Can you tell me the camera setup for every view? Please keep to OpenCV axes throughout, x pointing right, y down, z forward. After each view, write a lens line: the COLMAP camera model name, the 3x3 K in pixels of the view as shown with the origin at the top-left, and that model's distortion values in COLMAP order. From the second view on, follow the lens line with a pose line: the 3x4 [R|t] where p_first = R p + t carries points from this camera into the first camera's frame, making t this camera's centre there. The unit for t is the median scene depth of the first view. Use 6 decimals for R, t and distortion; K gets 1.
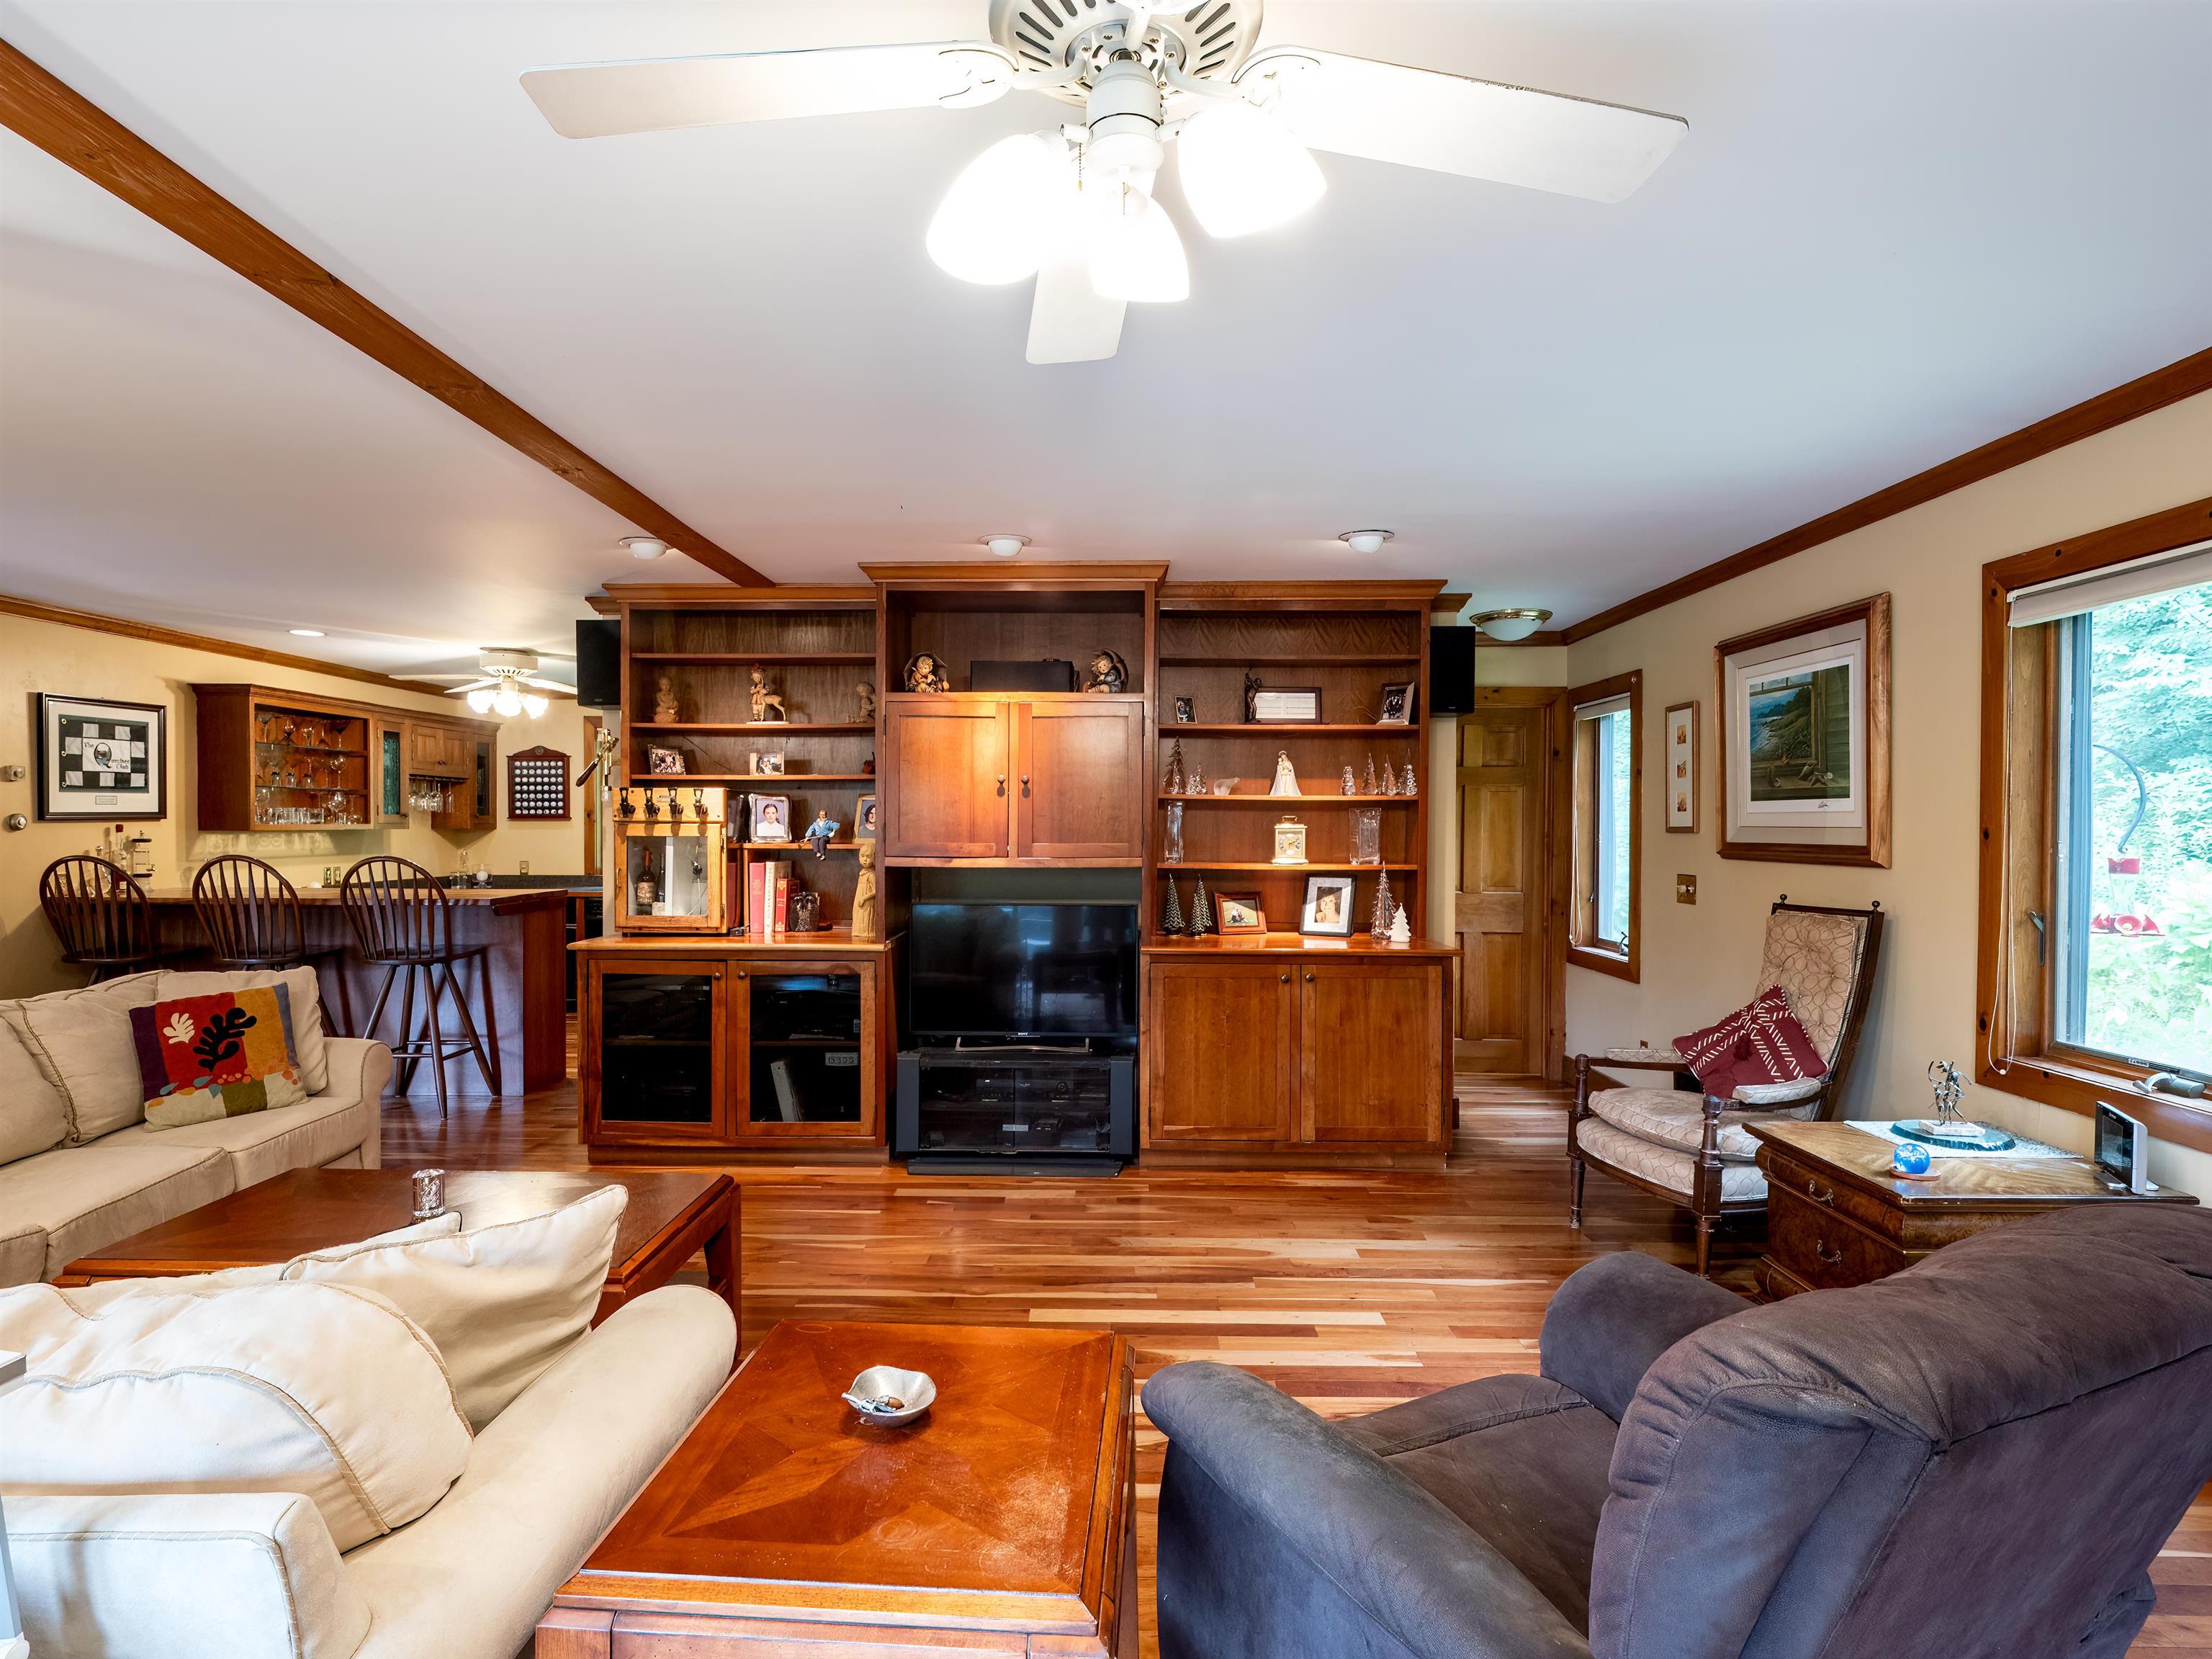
lens RADIAL K [[1109.6, 0, 1072.8], [0, 1109.6, 830.6], [0, 0, 1]] dist [-0.001356, -0.000166]
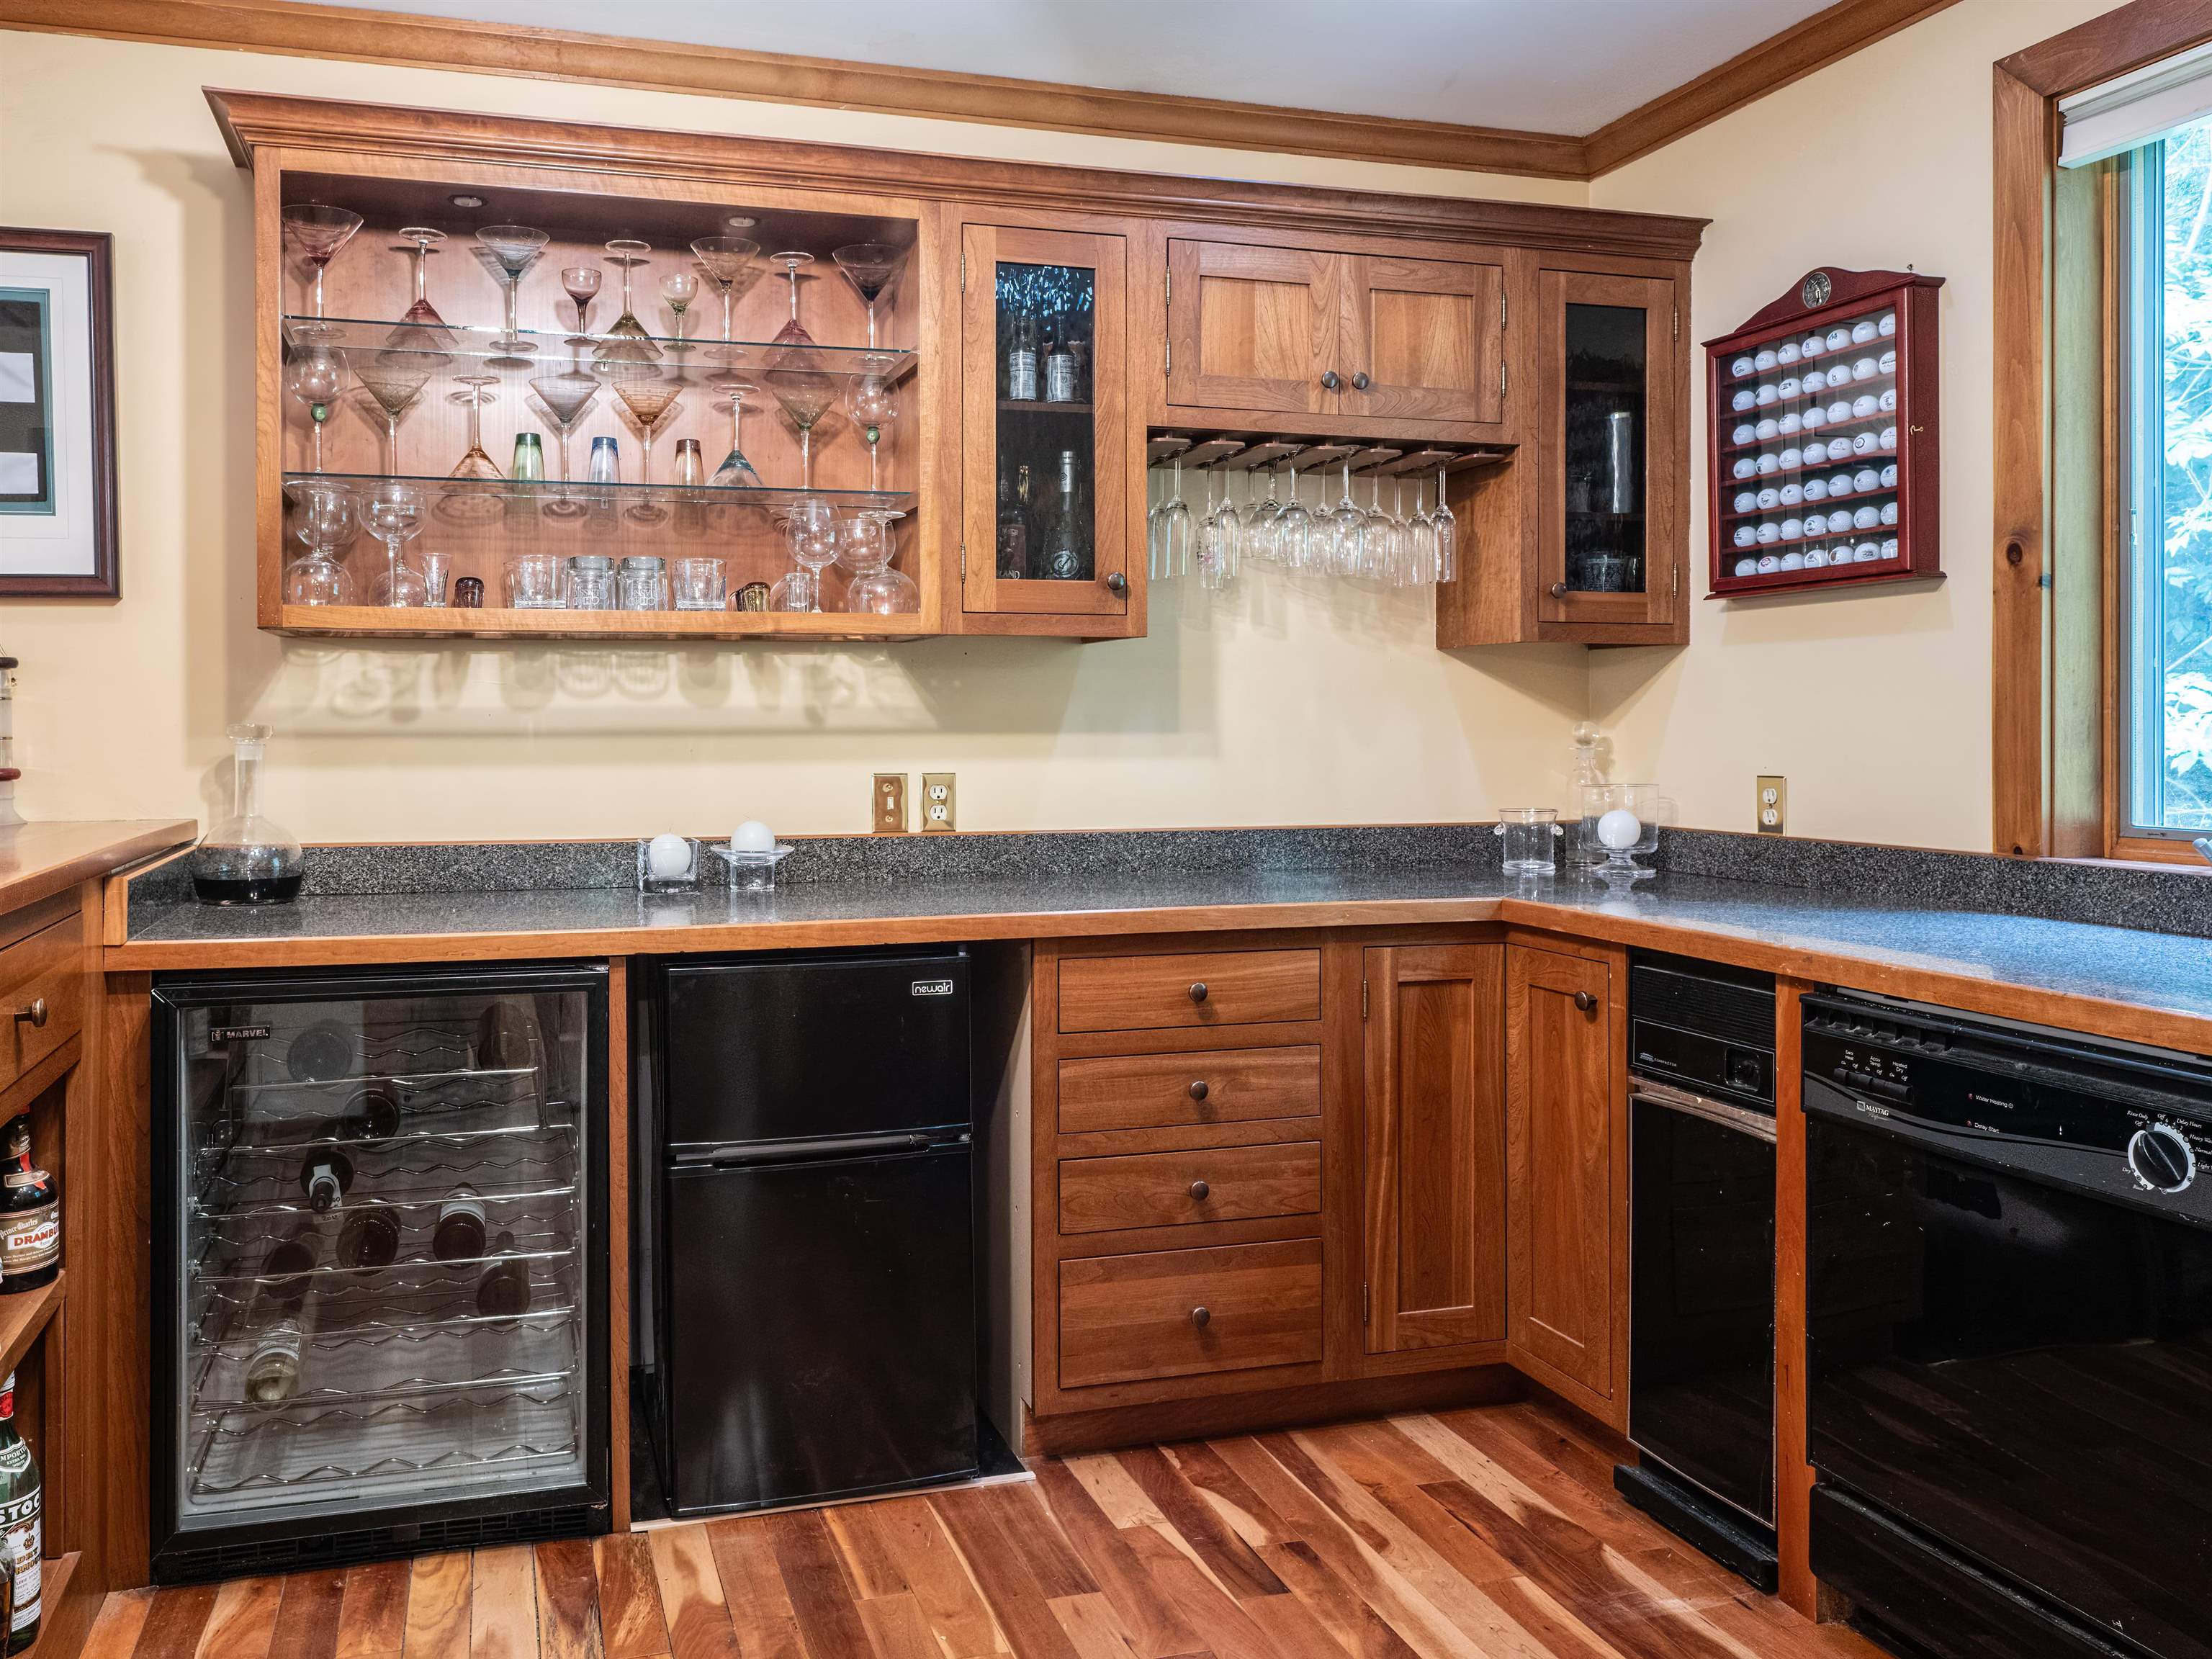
lens RADIAL K [[1686.2, 0, 1102.5], [0, 1686.2, 742.6], [0, 0, 1]] dist [0.001438, -0.000529]
pose [[0.271721, -0.006007, -0.962357, -0.193665], [-0.002228, 0.999974, -0.006871, 0.023238], [0.962373, 0.004011, 0.271701, 0.779867]]
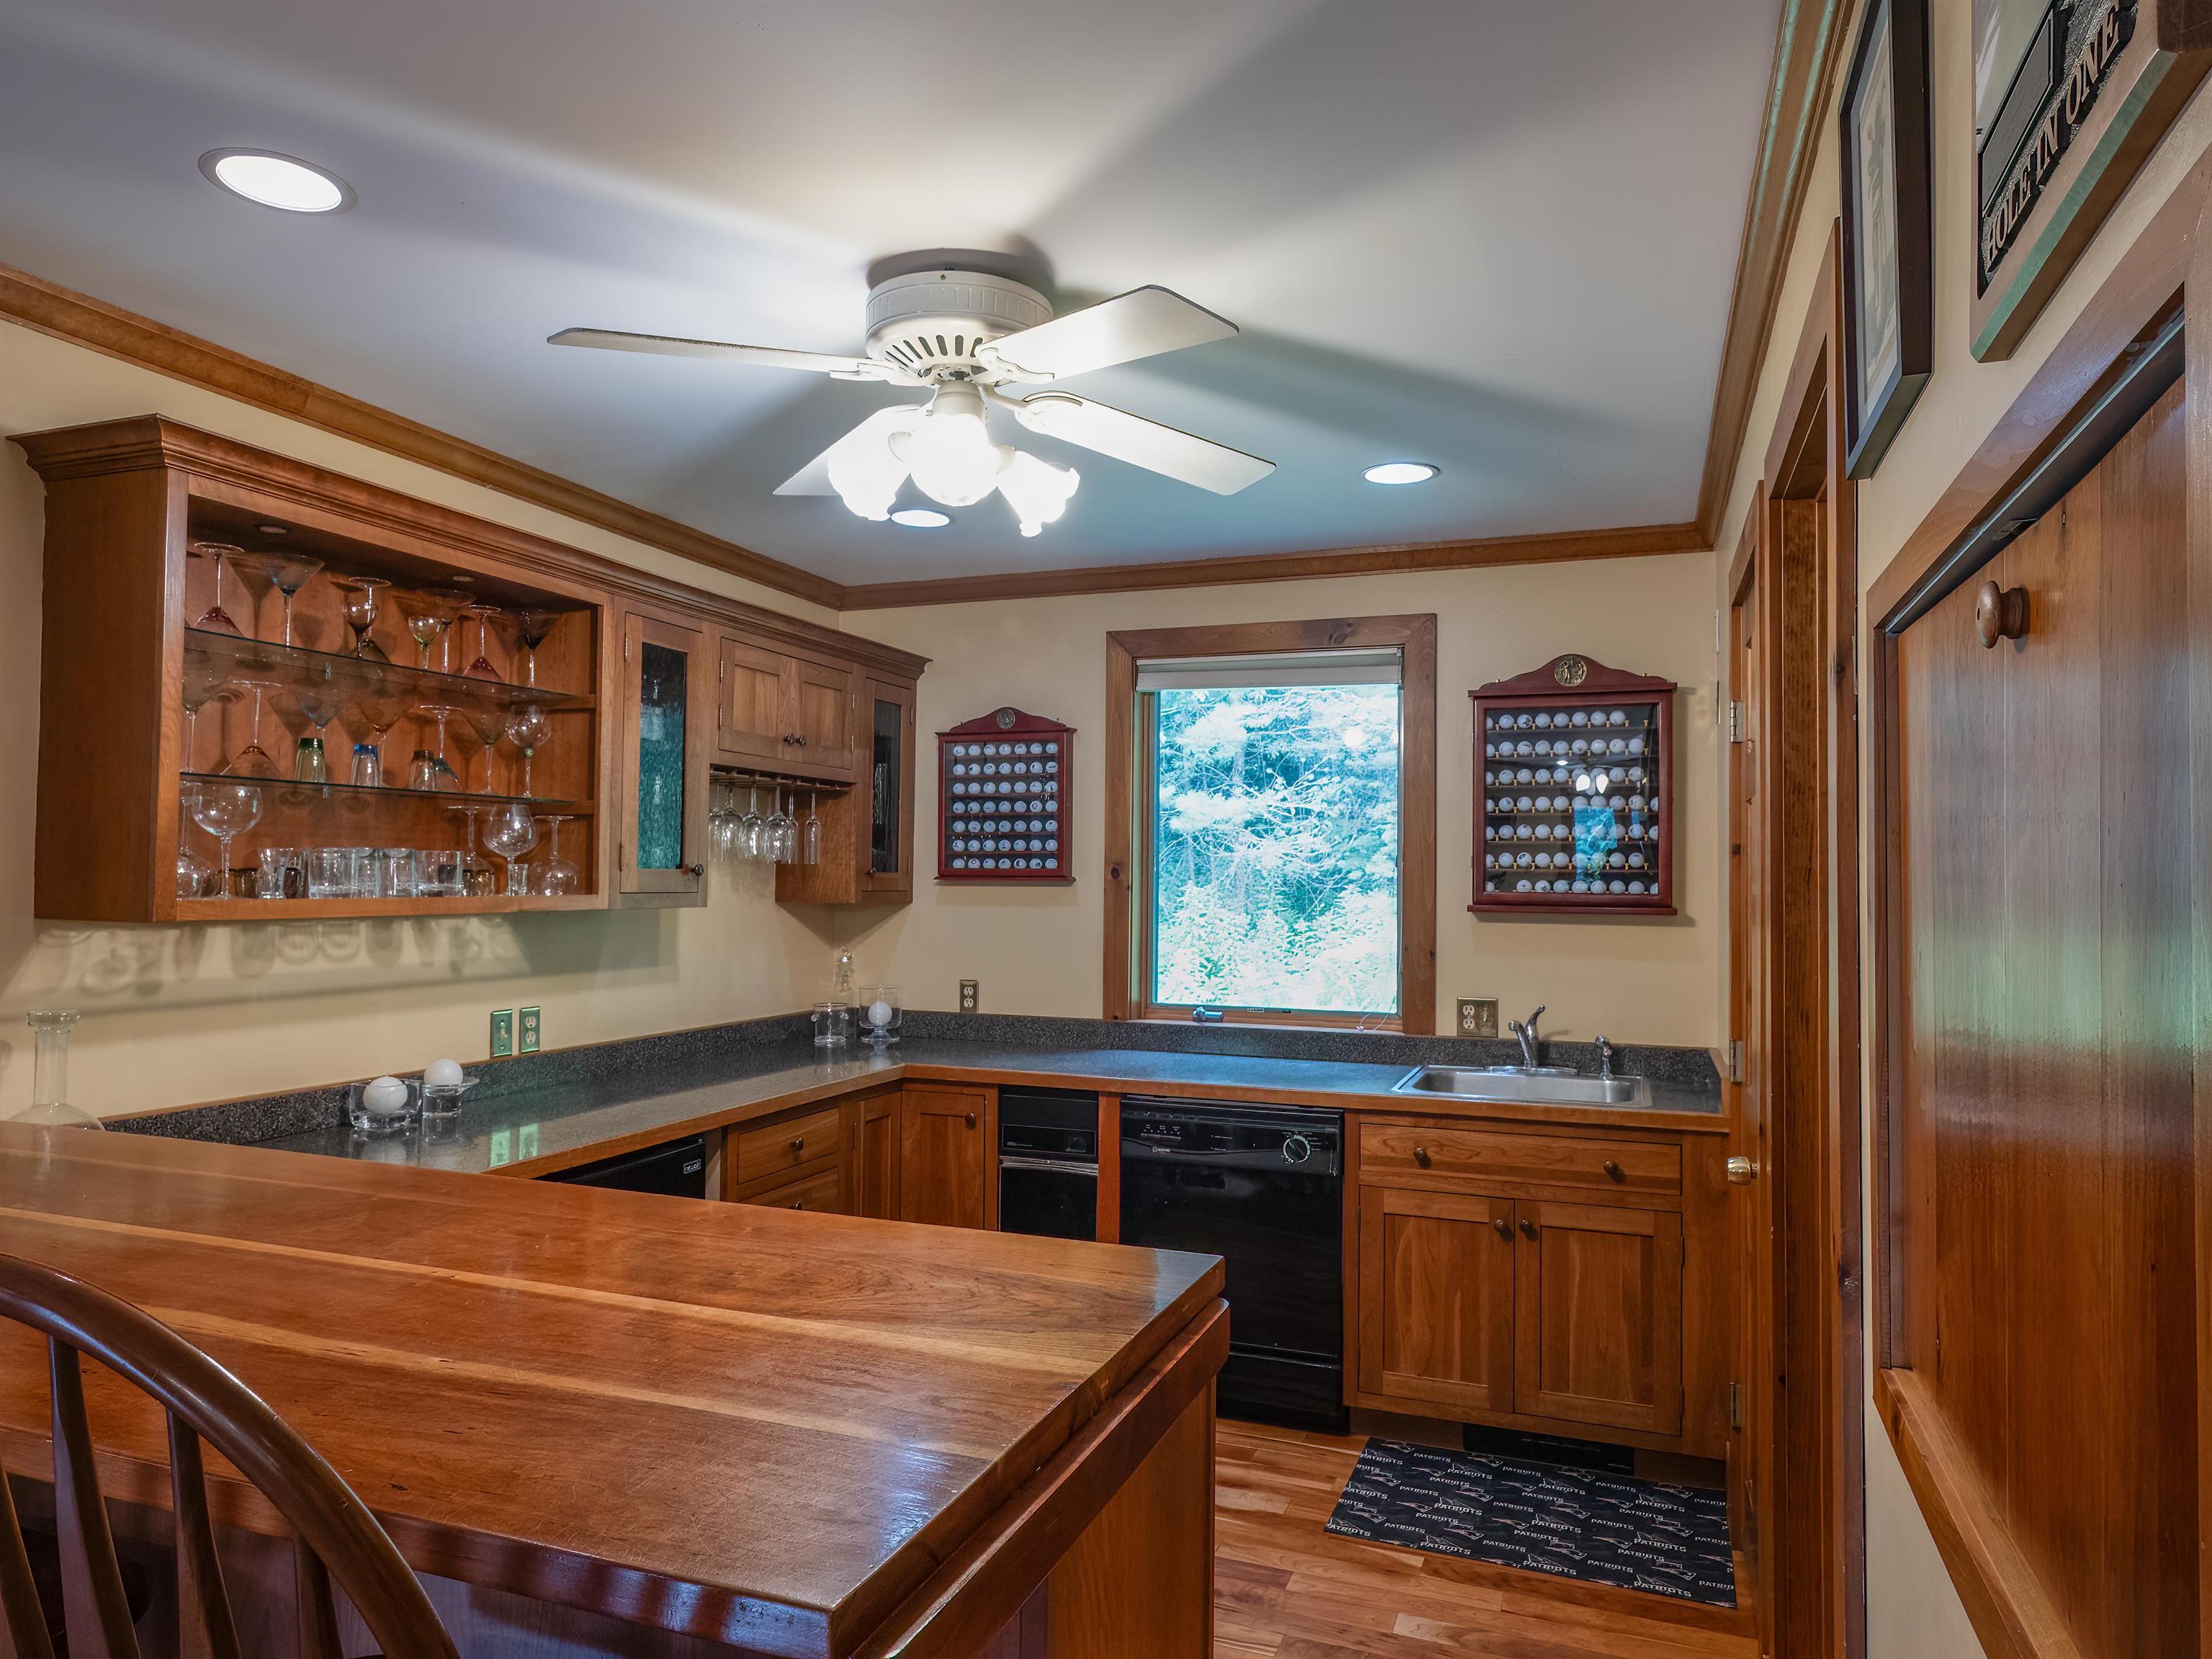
lens RADIAL K [[1407.6, 0, 1106.0], [0, 1407.6, 829.5], [0, 0, 1]] dist [-0.000550, -0.000029]
pose [[0.941203, -0.003769, -0.337822, -0.269506], [-0.010942, 0.999073, -0.041633, -0.008346], [0.337665, 0.042881, 0.940289, 0.520633]]
